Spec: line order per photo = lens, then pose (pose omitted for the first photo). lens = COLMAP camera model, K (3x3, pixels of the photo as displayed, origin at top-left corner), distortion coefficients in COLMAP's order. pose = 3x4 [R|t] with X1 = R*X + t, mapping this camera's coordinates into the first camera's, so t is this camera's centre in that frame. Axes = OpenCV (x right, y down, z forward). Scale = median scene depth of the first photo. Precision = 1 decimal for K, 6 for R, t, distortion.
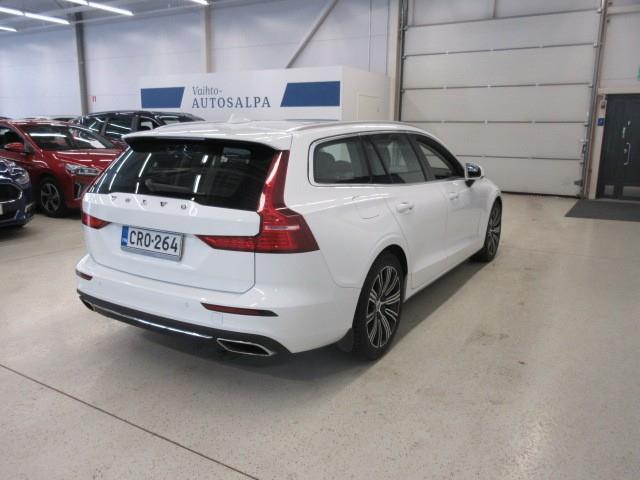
lens RADIAL K [[513.0, 0, 323.4], [0, 513.0, 238.5], [0, 0, 1]] dist [0.008811, -0.004996]
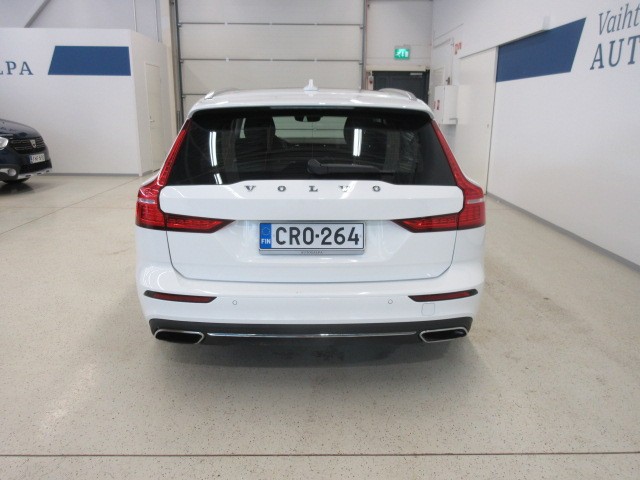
lens RADIAL K [[513.0, 0, 322.6], [0, 513.0, 240.2], [0, 0, 1]] dist [0.008811, -0.004996]
pose [[0.846857, -0.141091, 0.512764, -0.723897], [0.115454, 0.989946, 0.081713, -0.052195], [-0.519138, -0.009999, 0.854632, 0.298937]]
